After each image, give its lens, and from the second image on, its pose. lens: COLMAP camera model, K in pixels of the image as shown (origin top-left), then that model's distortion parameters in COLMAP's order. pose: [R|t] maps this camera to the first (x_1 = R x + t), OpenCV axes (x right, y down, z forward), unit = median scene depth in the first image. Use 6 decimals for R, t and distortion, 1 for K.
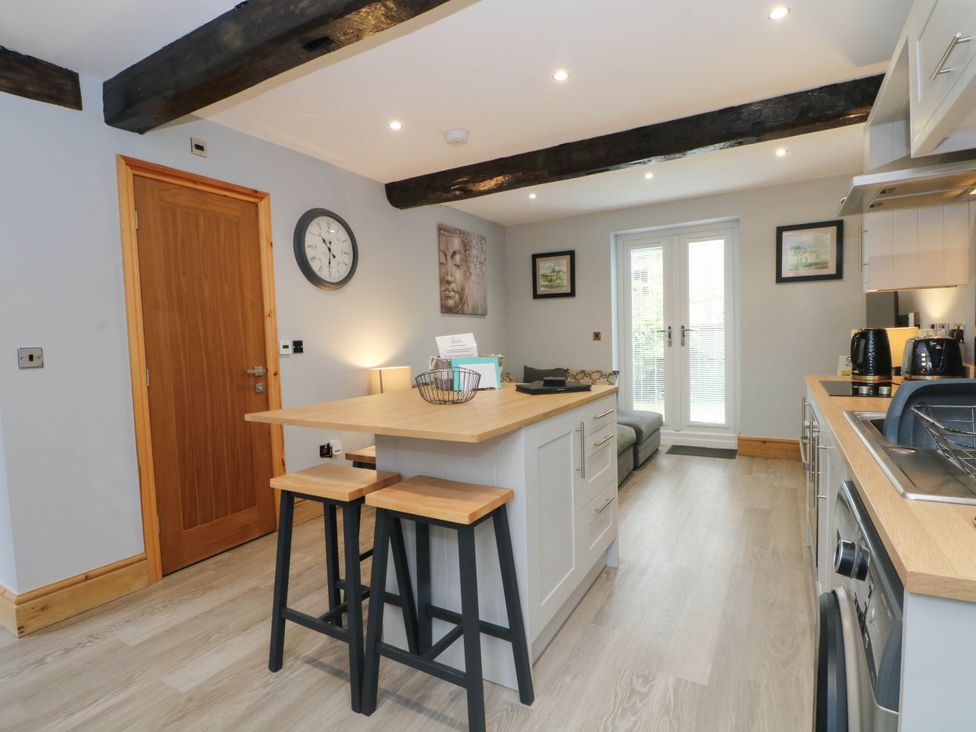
lens RADIAL K [[508.9, 0, 483.9], [0, 508.9, 366.4], [0, 0, 1]] dist [0.004474, -0.016166]
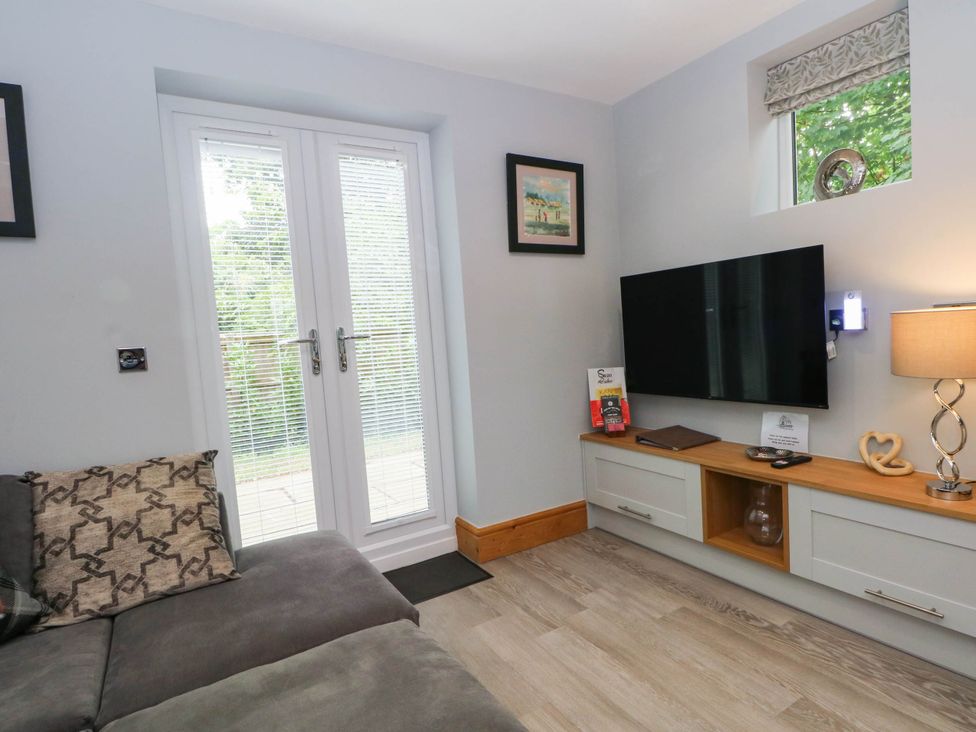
lens RADIAL K [[554.0, 0, 524.3], [0, 554.0, 368.1], [0, 0, 1]] dist [0.003134, -0.015110]
pose [[0.446882, -0.060128, 0.892570, 0.007766], [0.098549, 0.994975, 0.017686, -0.038128], [-0.889148, 0.080058, 0.450562, 0.658527]]
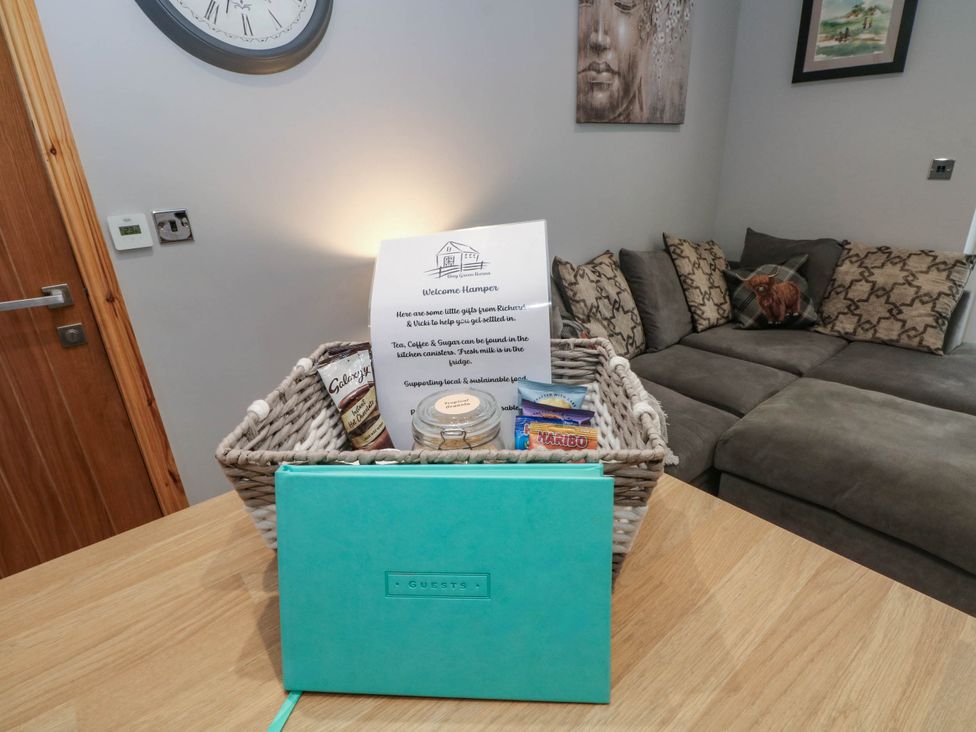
lens RADIAL K [[508.9, 0, 483.9], [0, 508.9, 366.4], [0, 0, 1]] dist [0.004474, -0.016166]
pose [[0.934891, 0.119660, -0.334157, 0.020614], [-0.001414, 0.942706, 0.333622, -0.048220], [0.354932, -0.311428, 0.881496, 0.467672]]
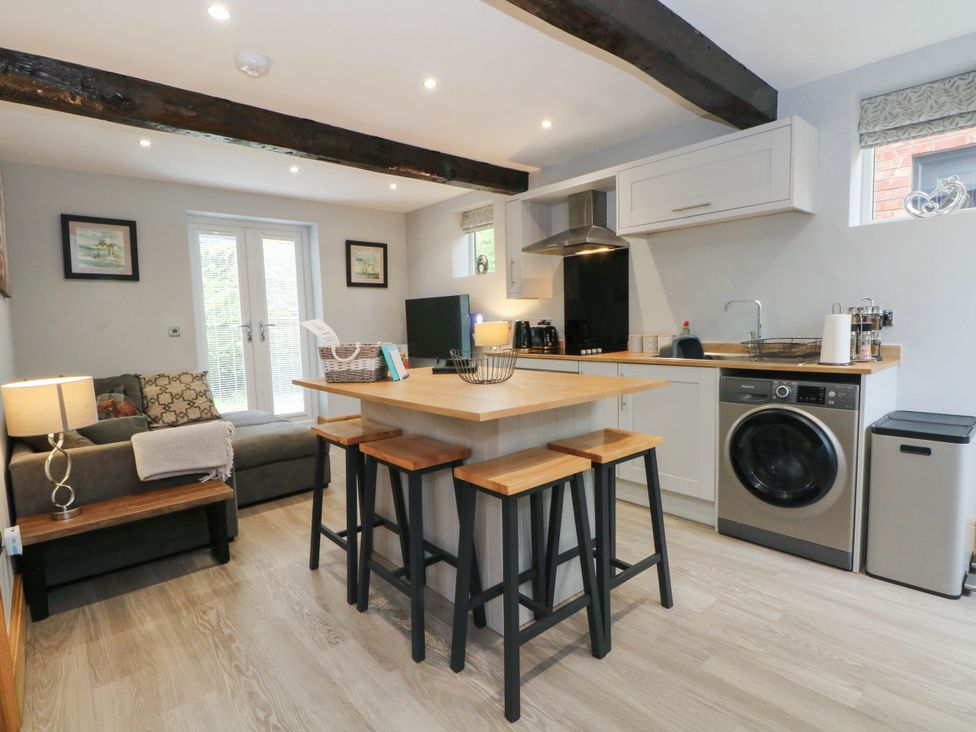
lens RADIAL K [[508.9, 0, 483.9], [0, 508.9, 366.4], [0, 0, 1]] dist [0.004474, -0.016166]
pose [[0.329425, -0.063286, 0.942058, -0.436727], [0.070139, 0.996635, 0.042425, -0.002733], [-0.941573, 0.052099, 0.332755, 0.278910]]
